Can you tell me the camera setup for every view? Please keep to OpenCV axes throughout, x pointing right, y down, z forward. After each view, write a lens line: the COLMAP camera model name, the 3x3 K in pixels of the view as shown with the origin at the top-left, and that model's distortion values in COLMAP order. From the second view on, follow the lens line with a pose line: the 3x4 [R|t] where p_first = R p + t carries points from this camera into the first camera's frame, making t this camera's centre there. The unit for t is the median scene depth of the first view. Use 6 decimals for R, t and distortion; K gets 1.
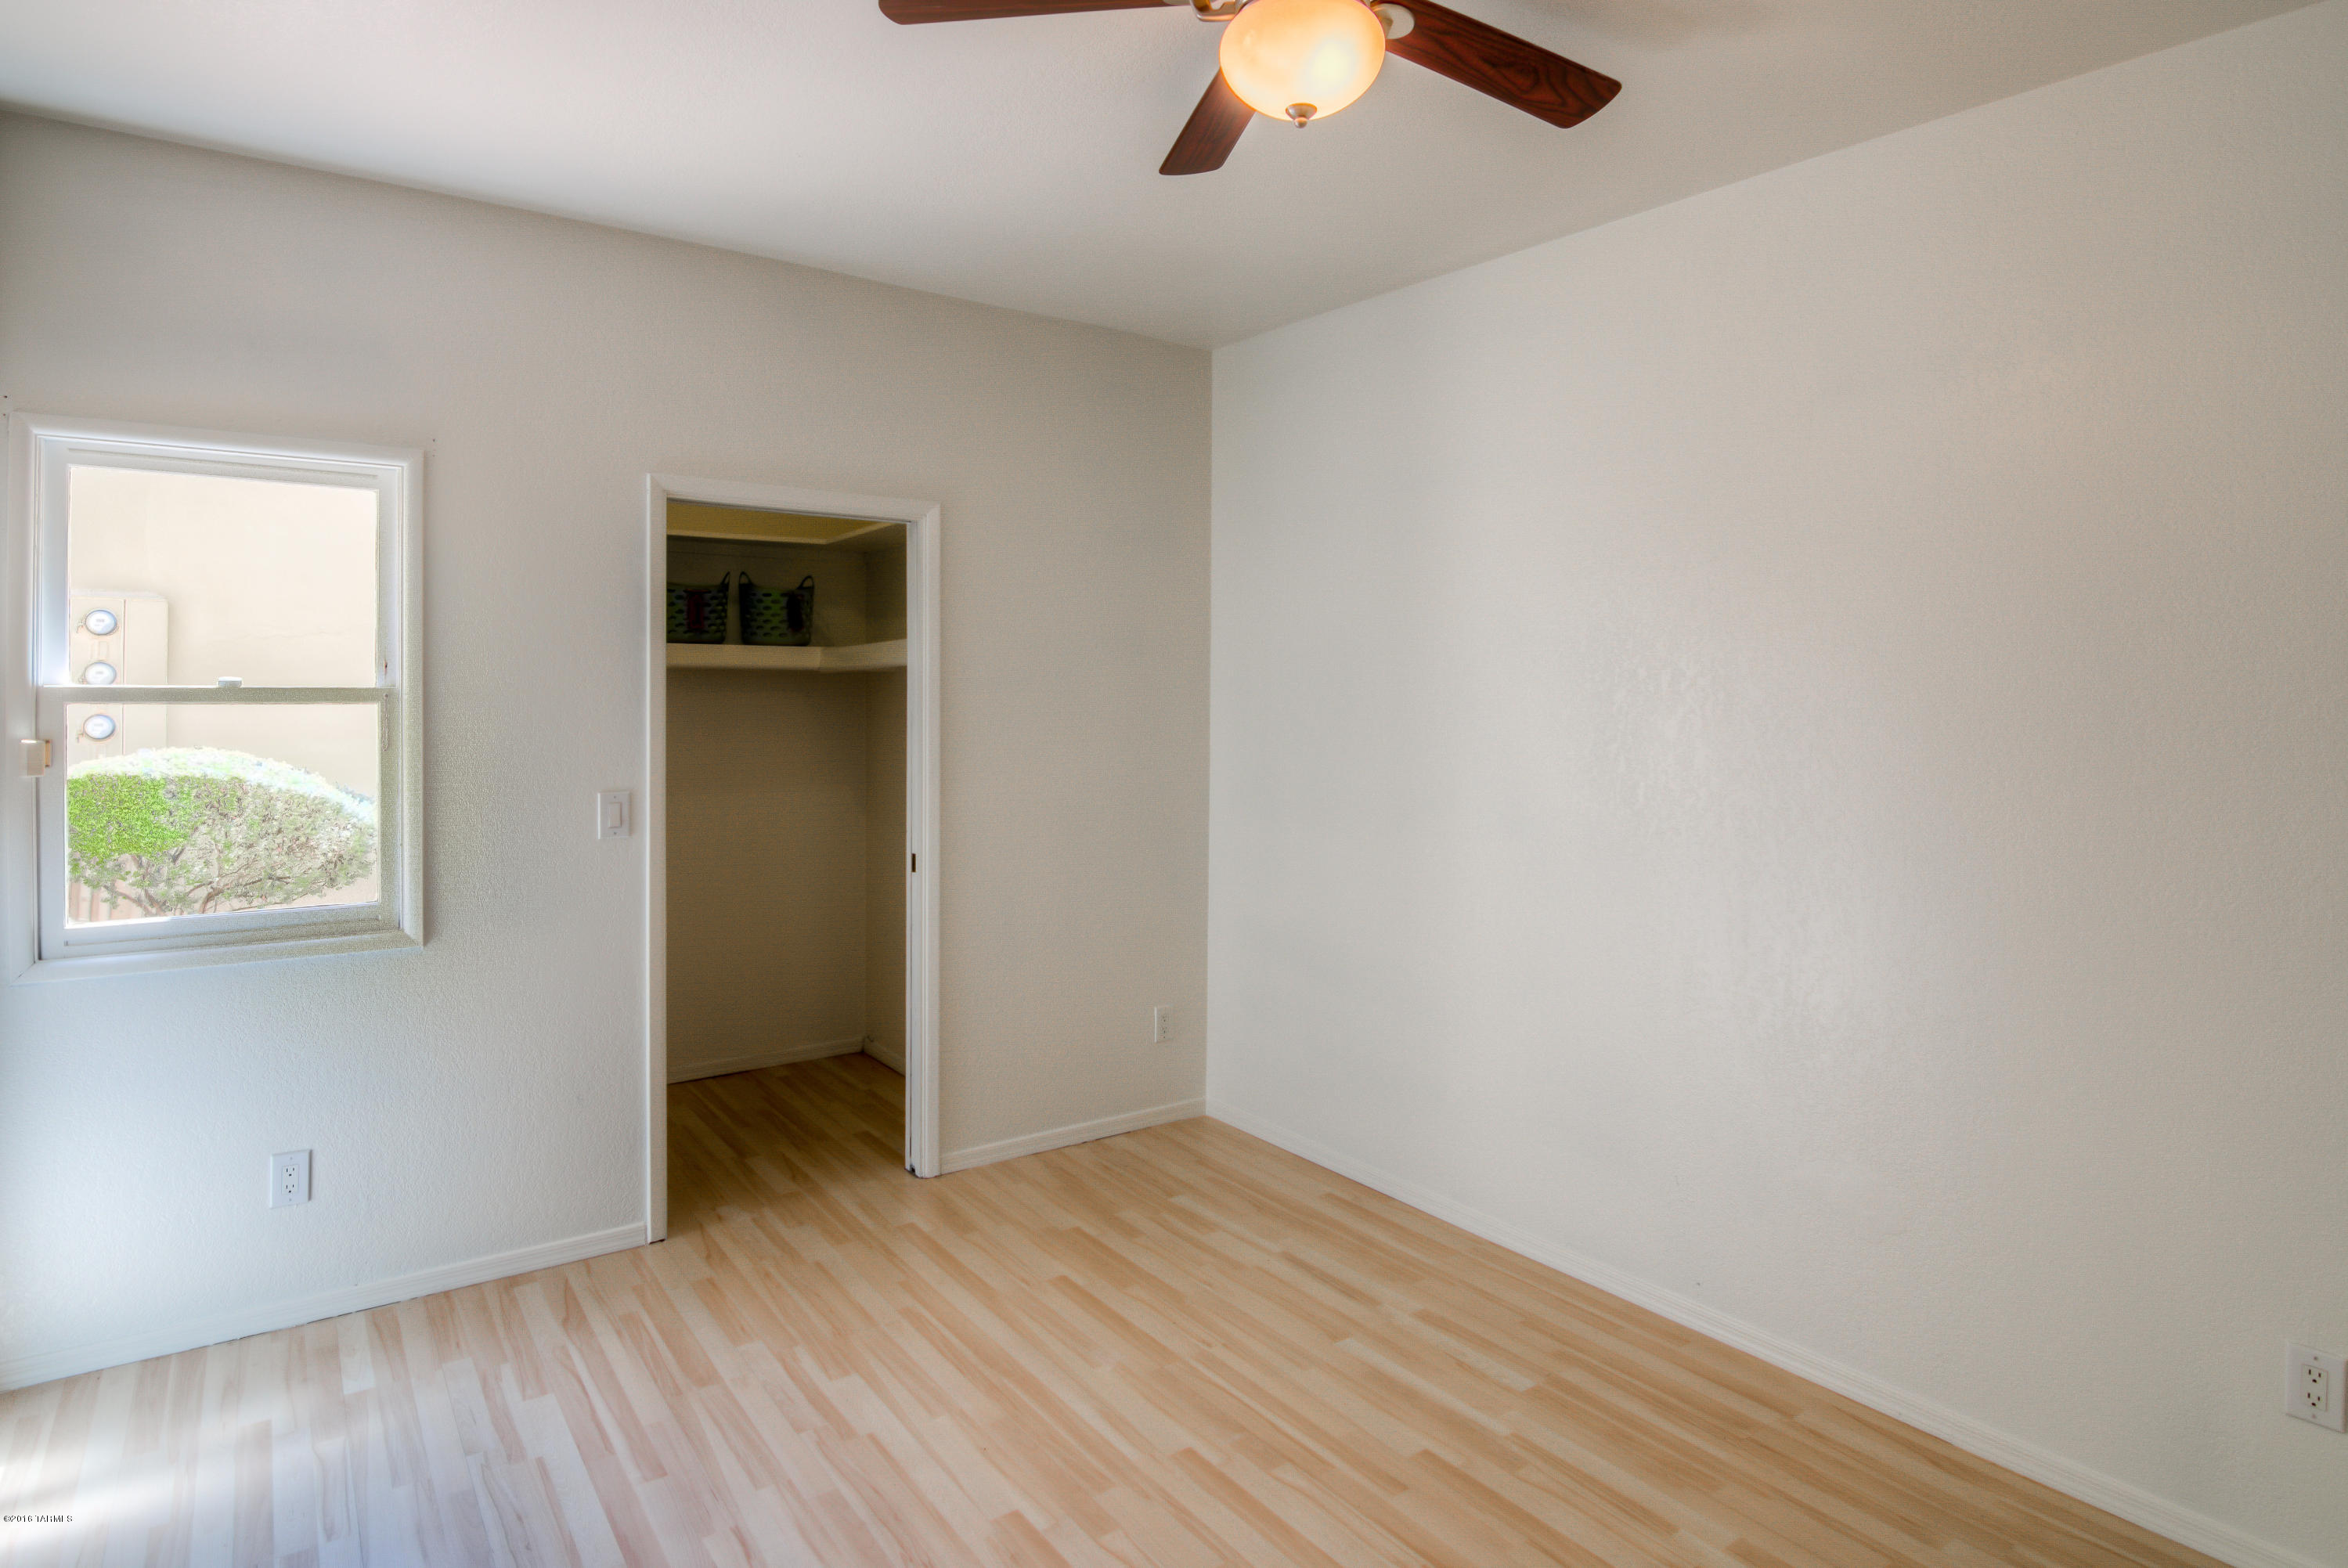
lens RADIAL K [[1258.1, 0, 1178.6], [0, 1258.1, 689.1], [0, 0, 1]] dist [0.001865, -0.017877]
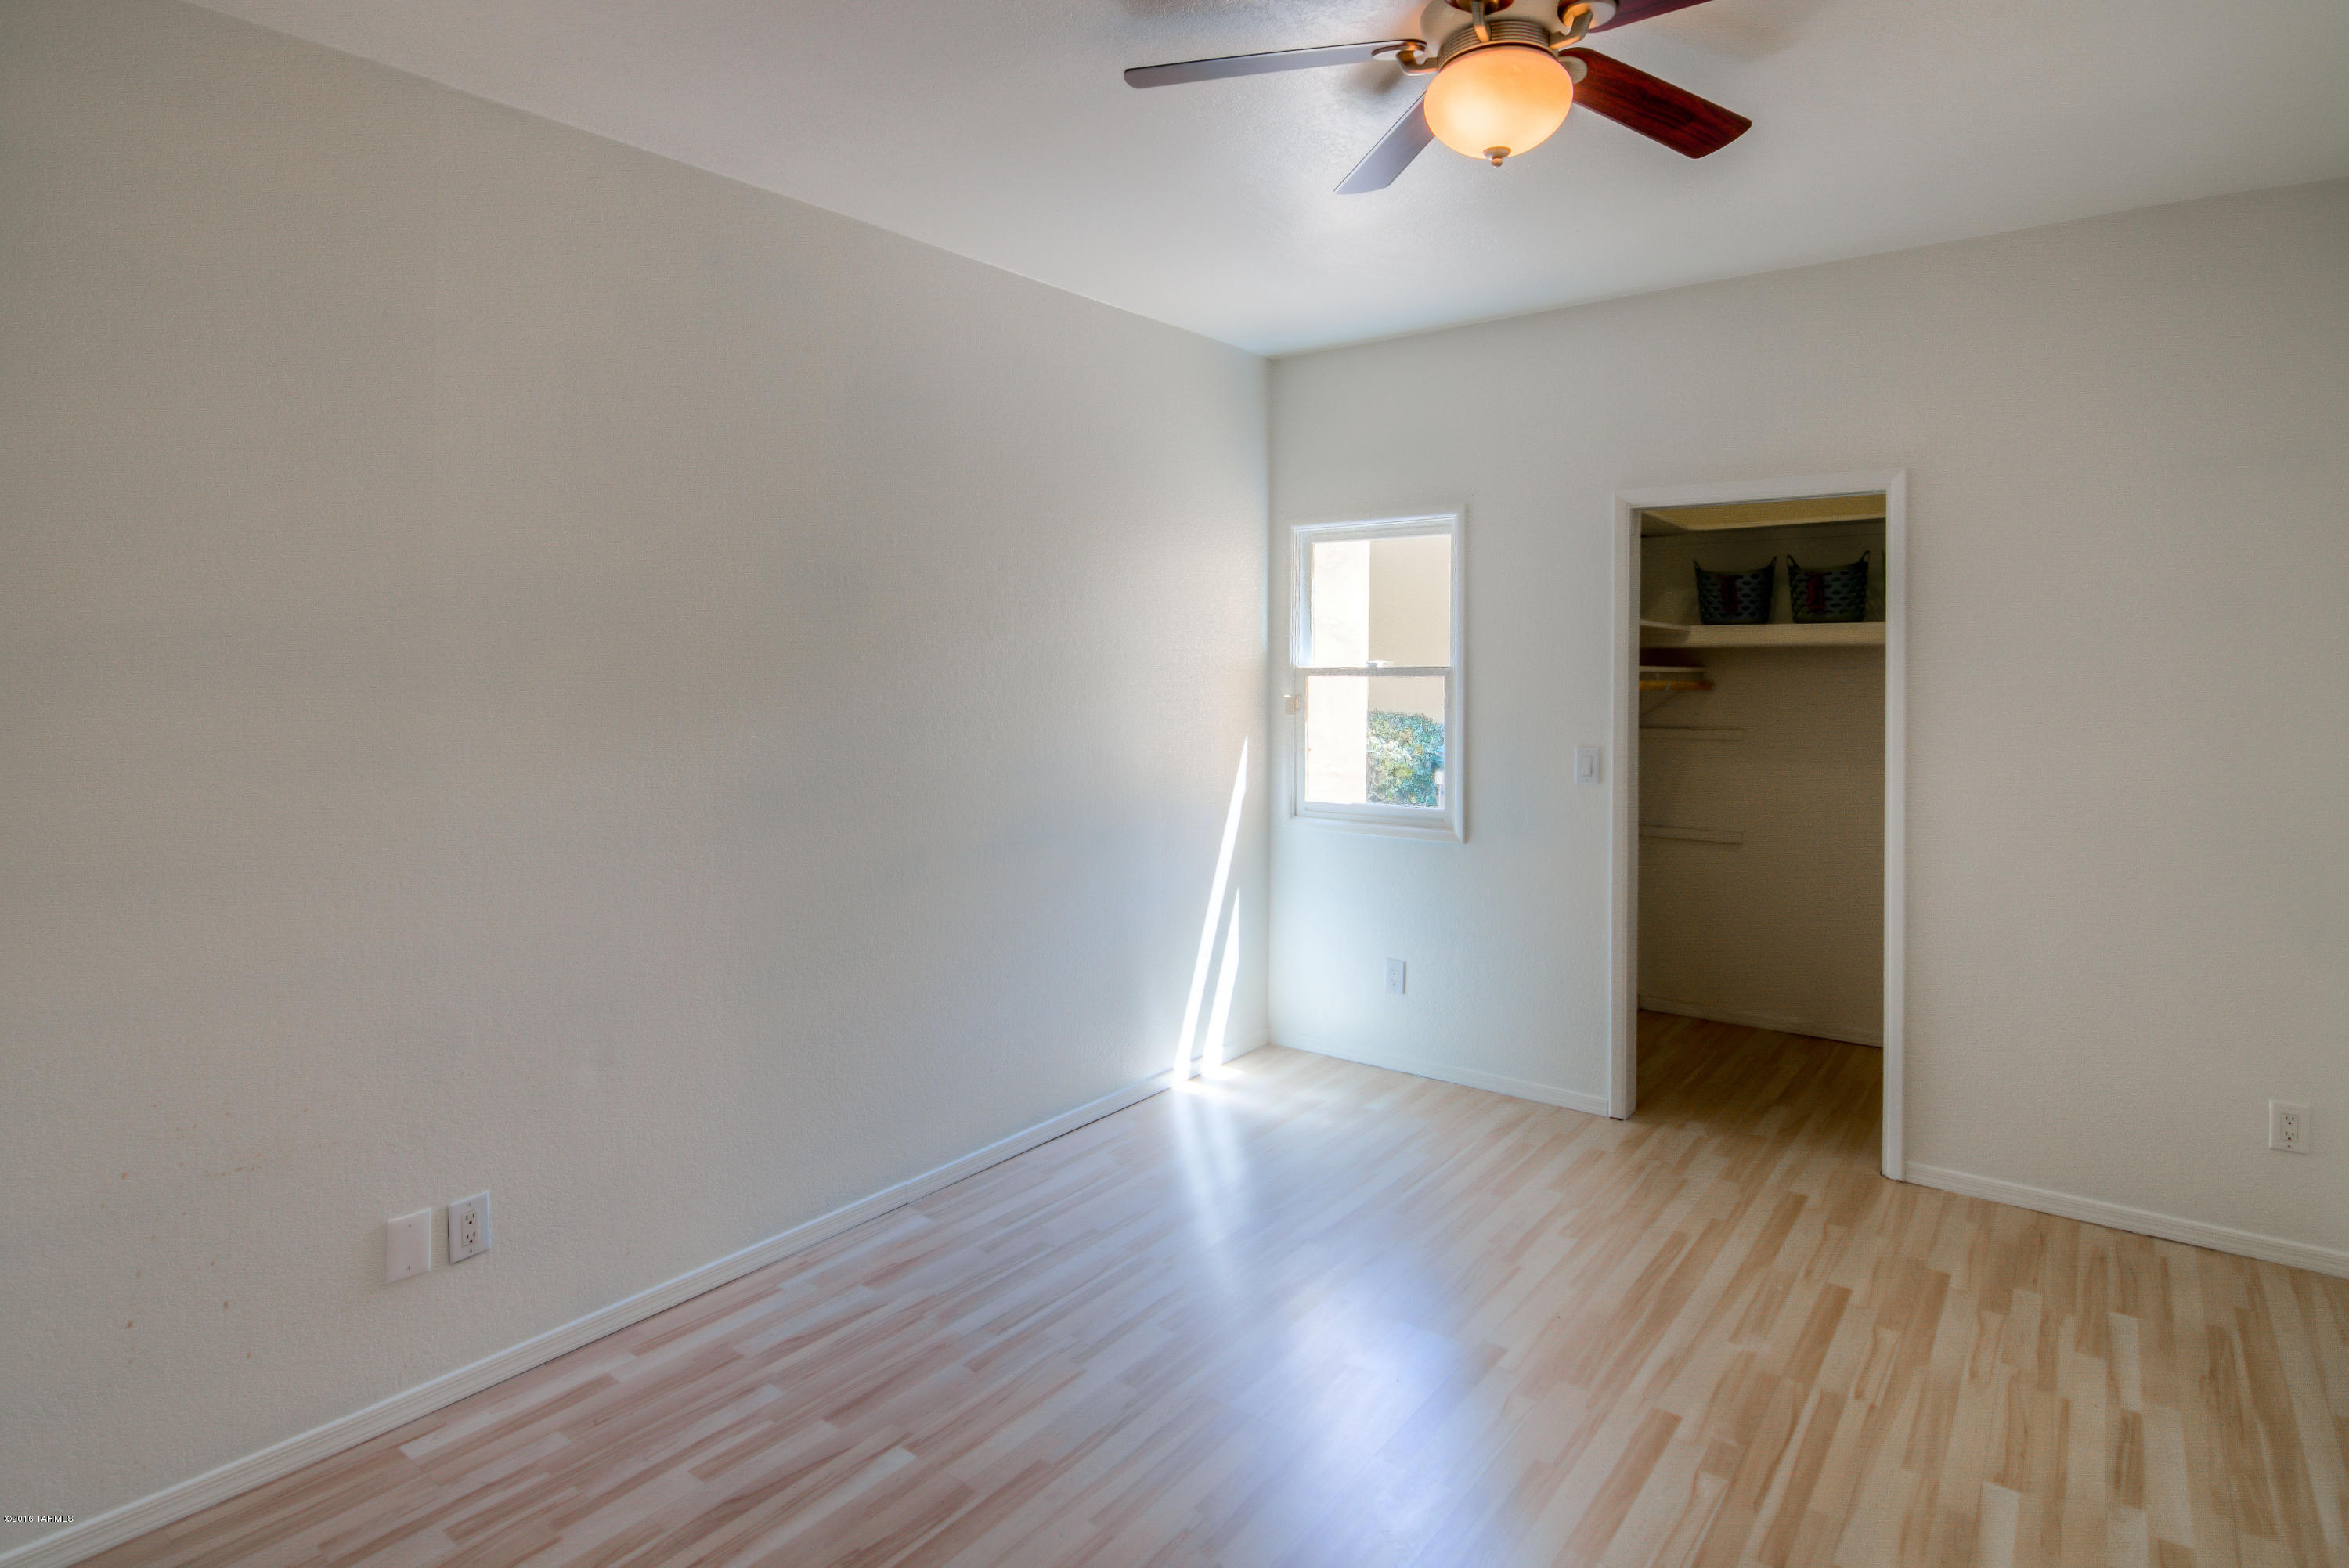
lens RADIAL K [[1258.5, 0, 1179.1], [0, 1258.5, 689.1], [0, 0, 1]] dist [0.001865, -0.017877]
pose [[0.276491, 0.008544, -0.960978, 0.642180], [0.002113, 0.999953, 0.009498, 0.010475], [0.961014, -0.004657, 0.276460, 0.258404]]
